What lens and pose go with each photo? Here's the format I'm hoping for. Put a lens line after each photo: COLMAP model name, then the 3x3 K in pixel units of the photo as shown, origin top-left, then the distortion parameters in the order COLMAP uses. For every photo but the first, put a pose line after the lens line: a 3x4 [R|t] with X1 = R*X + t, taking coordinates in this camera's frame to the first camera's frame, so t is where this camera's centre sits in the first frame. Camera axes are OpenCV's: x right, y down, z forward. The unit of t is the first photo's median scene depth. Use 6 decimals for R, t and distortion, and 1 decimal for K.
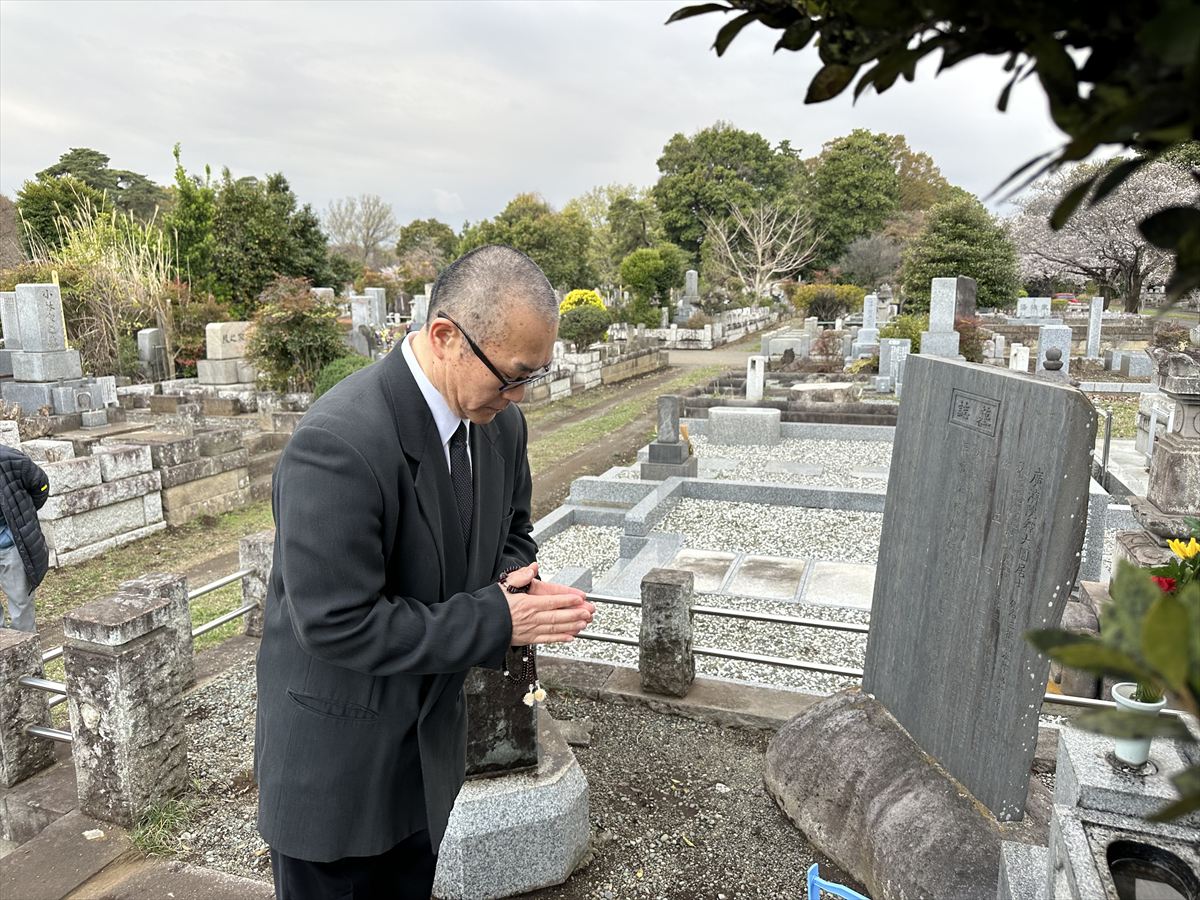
lens RADIAL K [[842.3, 0, 611.9], [0, 842.3, 446.1], [0, 0, 1]] dist [0.100099, -0.144366]
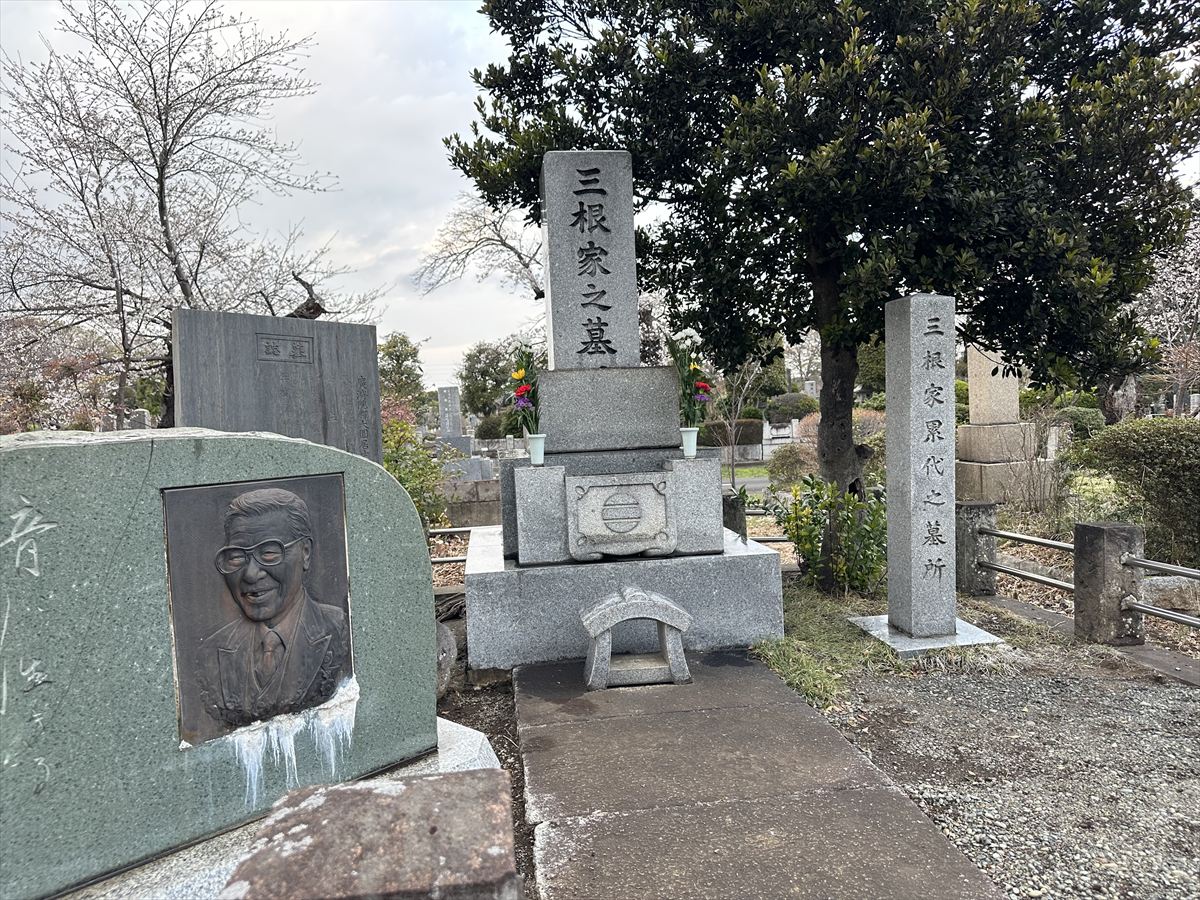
lens RADIAL K [[849.3, 0, 603.3], [0, 849.3, 481.6], [0, 0, 1]] dist [0.035999, -0.049377]
pose [[-0.446148, -0.045319, 0.893811, -0.214241], [0.208543, 0.965960, 0.153073, 0.012795], [-0.870323, 0.254691, -0.421510, 0.253690]]
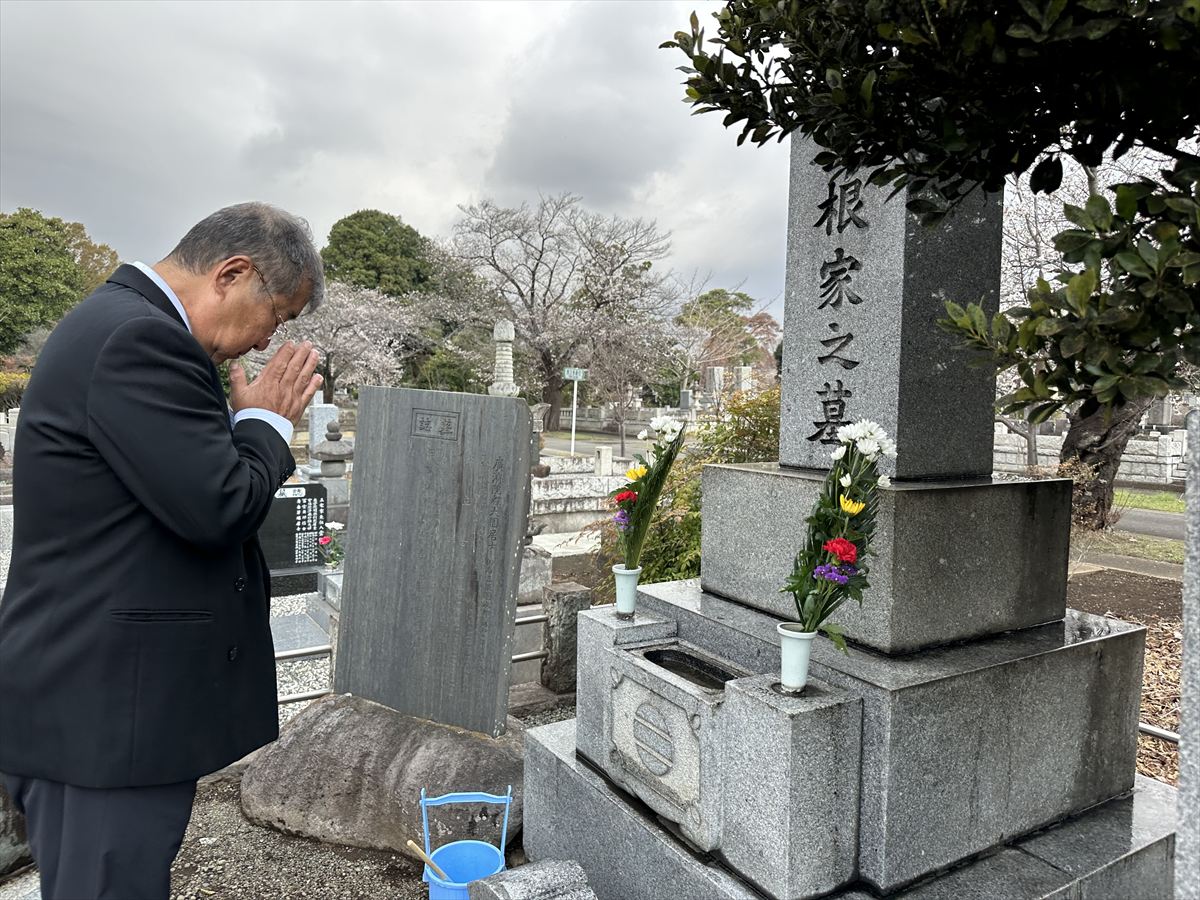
lens RADIAL K [[841.4, 0, 602.1], [0, 841.4, 442.3], [0, 0, 1]] dist [0.103078, -0.144721]
pose [[0.650153, -0.029439, 0.759233, -0.080243], [0.120491, 0.990599, -0.064770, 0.021145], [-0.750189, 0.133591, 0.647588, -0.000337]]
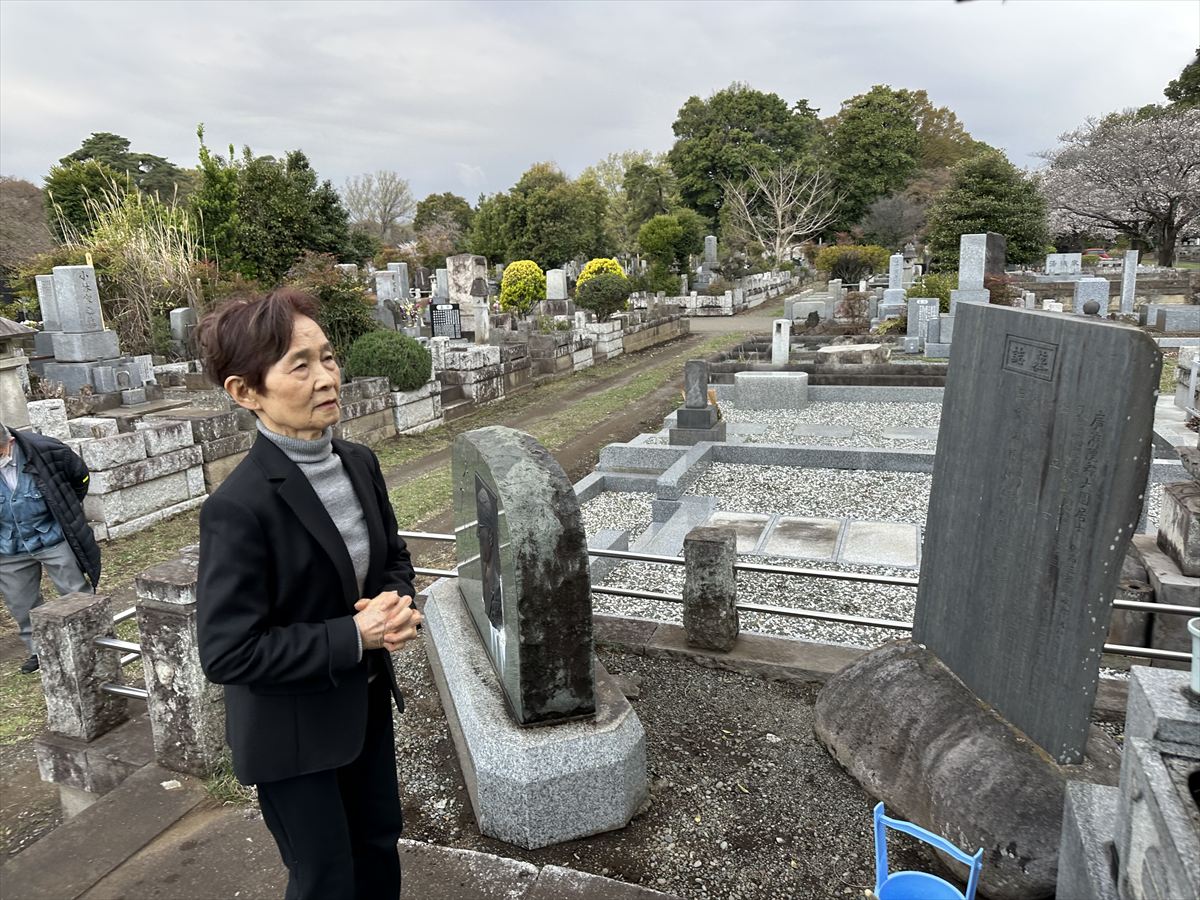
lens RADIAL K [[839.2, 0, 597.5], [0, 839.2, 439.3], [0, 0, 1]] dist [0.134516, -0.206076]
pose [[0.998940, -0.020645, -0.041143, -0.008167], [0.021738, 0.999417, 0.026314, 0.003795], [0.040576, -0.027180, 0.998807, -0.003575]]
